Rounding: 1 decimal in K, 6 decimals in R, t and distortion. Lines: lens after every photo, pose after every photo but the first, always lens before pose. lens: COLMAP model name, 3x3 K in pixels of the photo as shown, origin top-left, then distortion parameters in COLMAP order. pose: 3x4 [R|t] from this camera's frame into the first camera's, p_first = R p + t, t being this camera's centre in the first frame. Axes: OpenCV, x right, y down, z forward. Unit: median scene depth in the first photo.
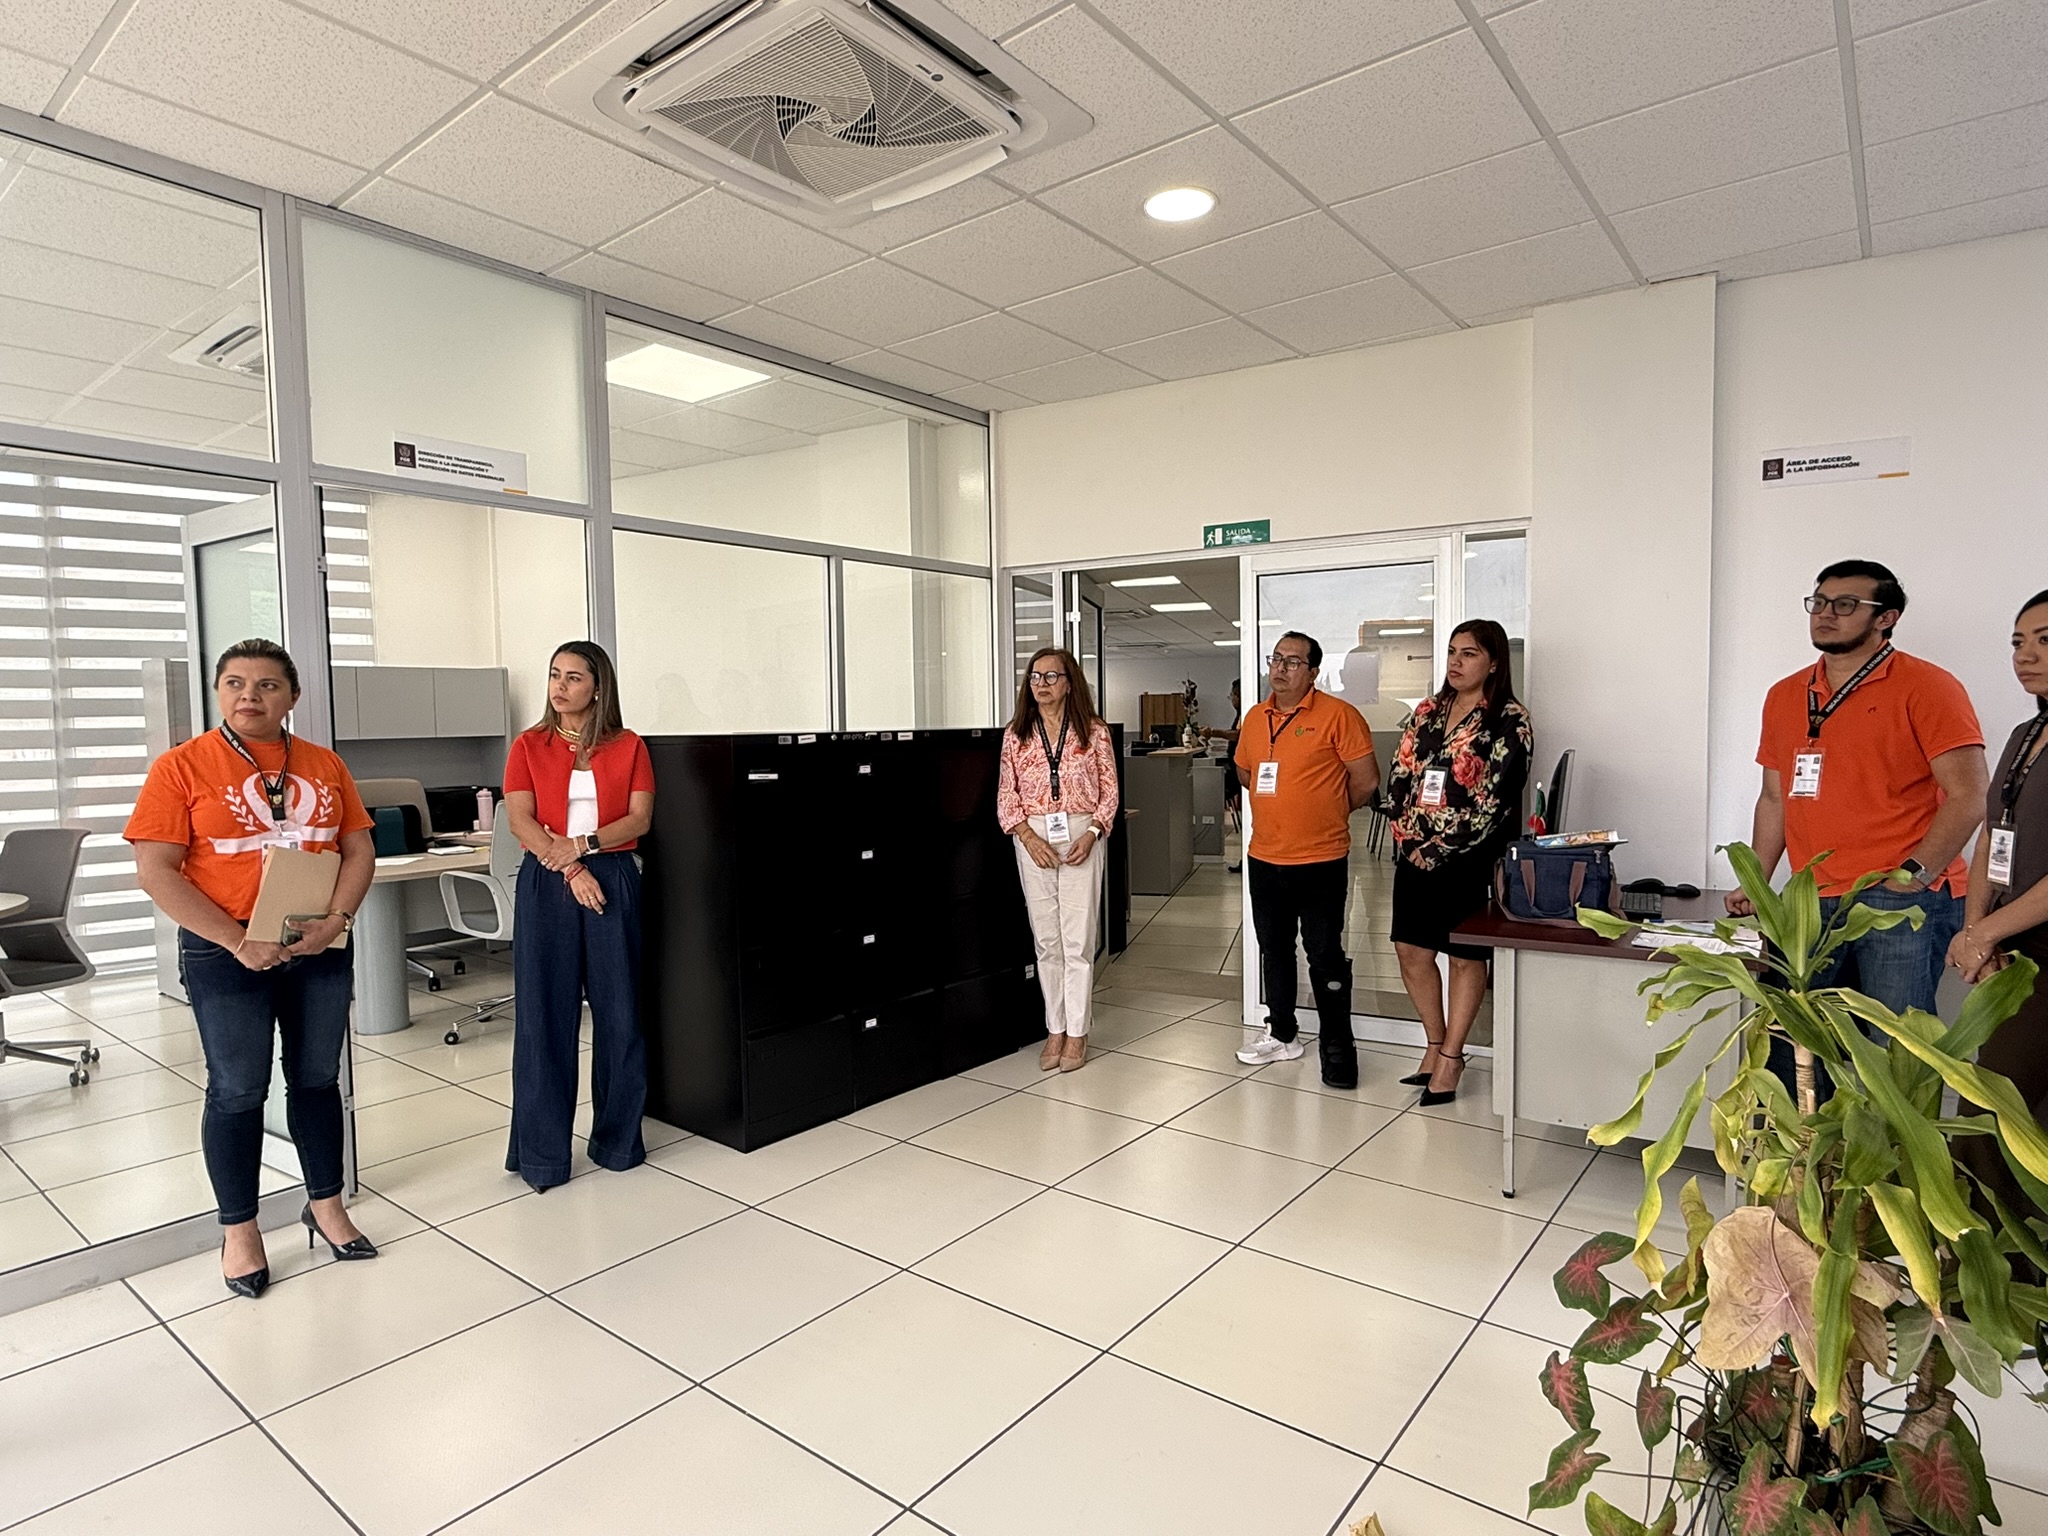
lens RADIAL K [[1081.2, 0, 1050.9], [0, 1081.2, 754.7], [0, 0, 1]] dist [0.000440, 0.001388]
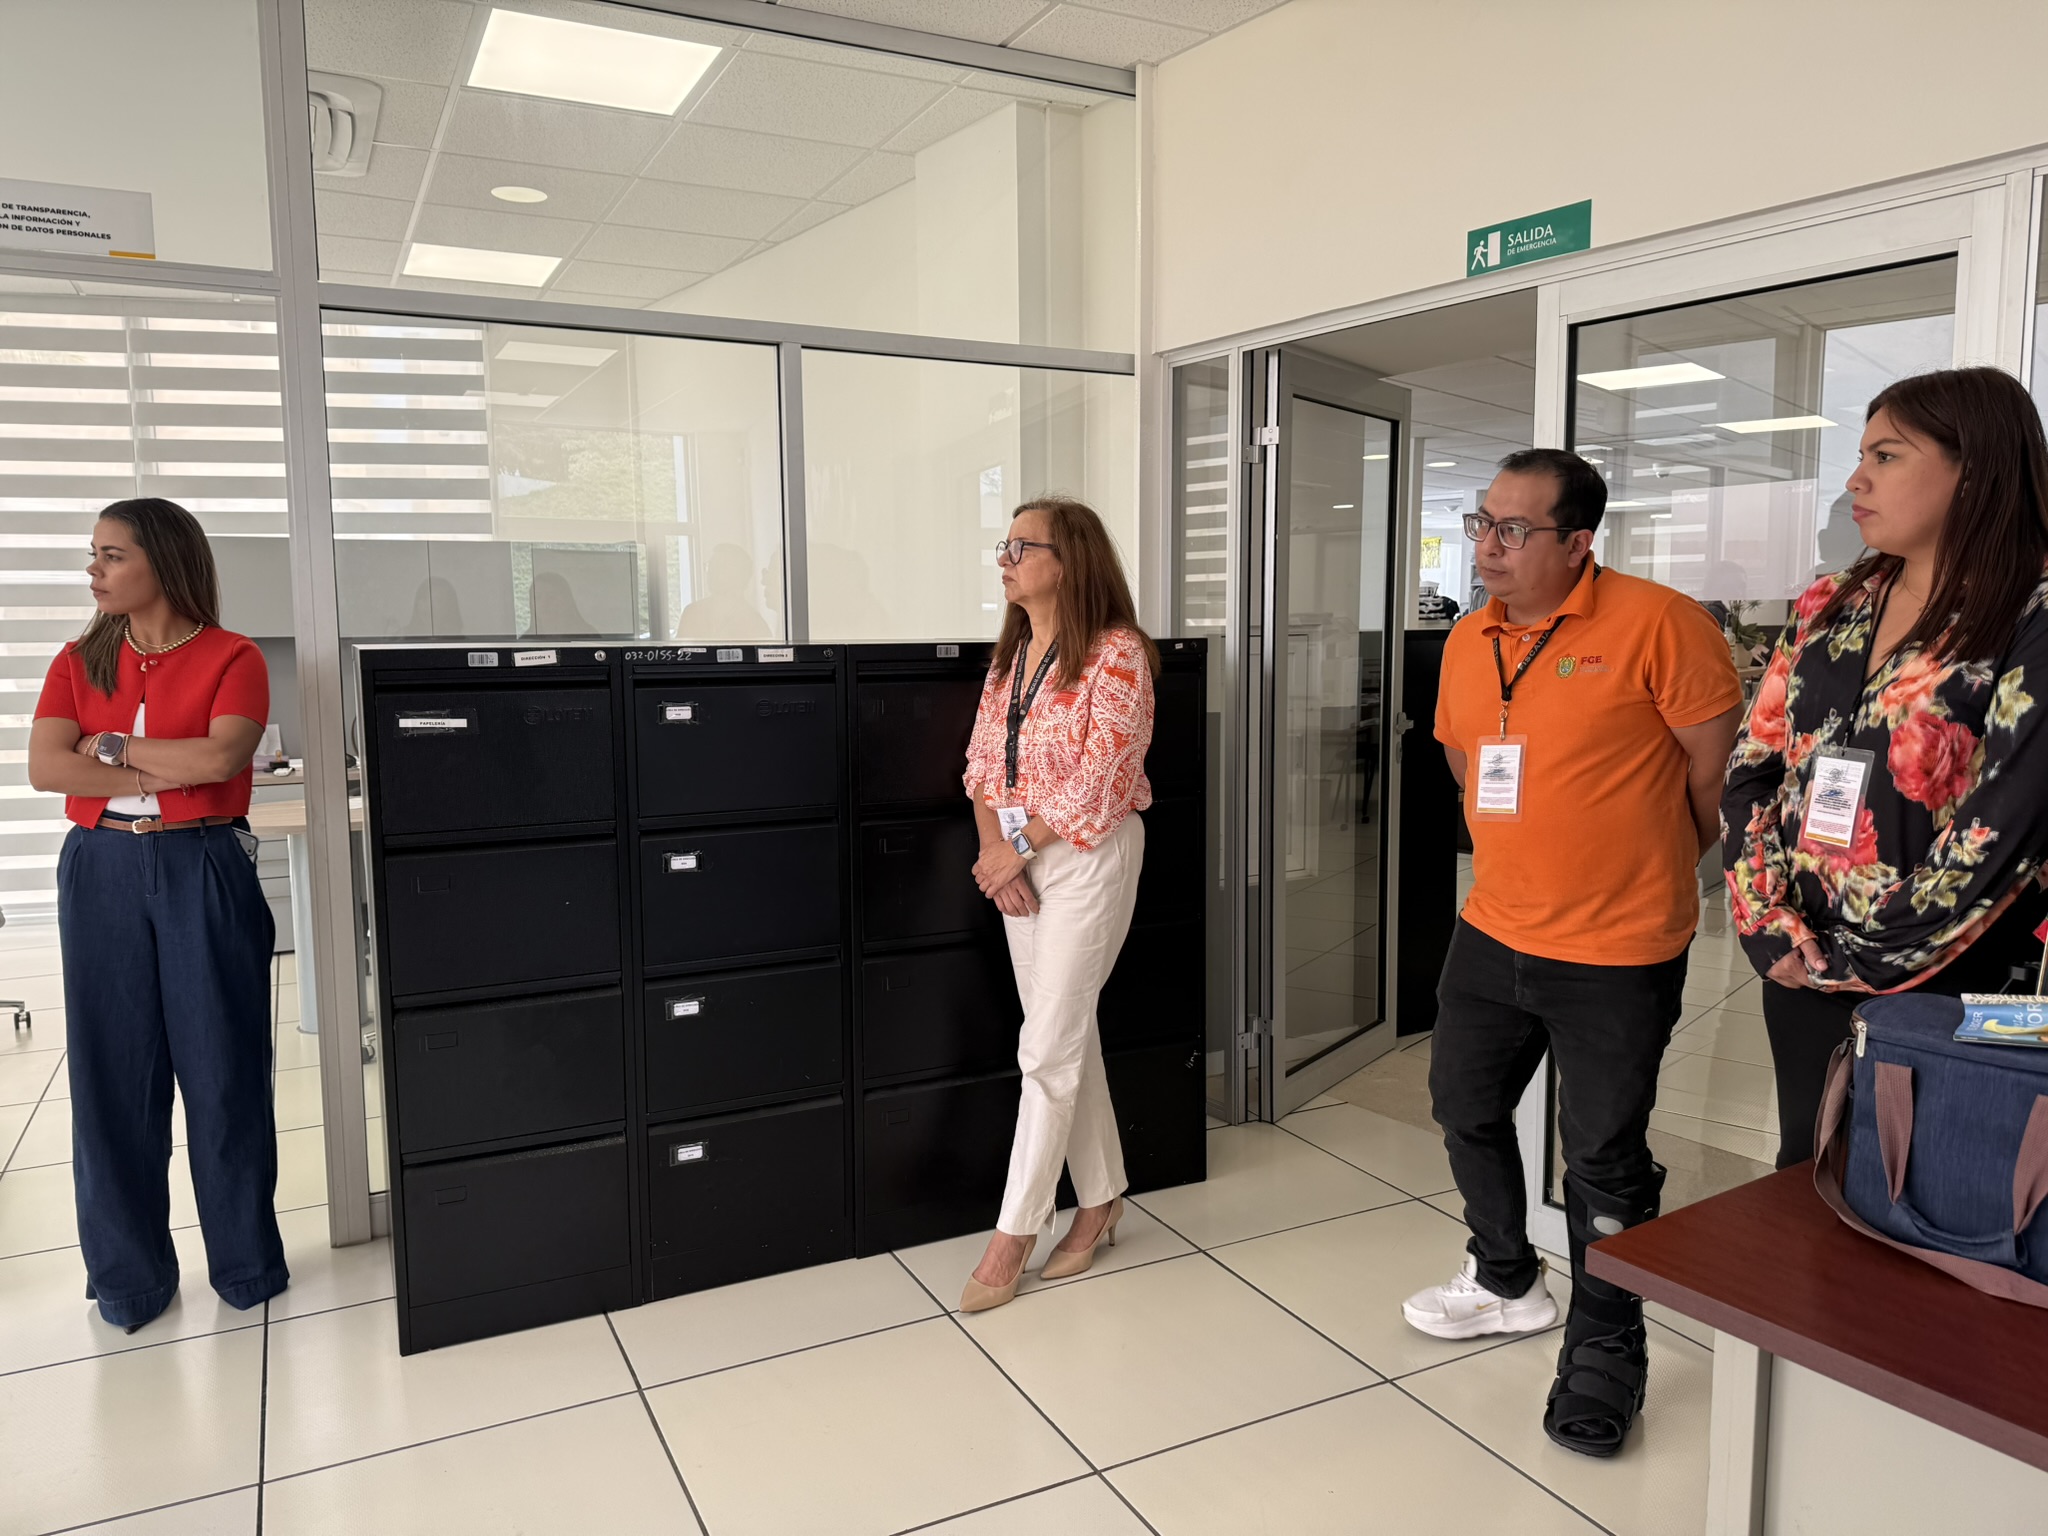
lens RADIAL K [[1453.5, 0, 1051.5], [0, 1453.5, 781.5], [0, 0, 1]] dist [0.013235, -0.018609]
pose [[0.912701, 0.051433, -0.405377, 0.285473], [-0.019317, 0.996369, 0.082923, -0.015901], [0.408170, -0.067854, 0.910381, 0.348643]]
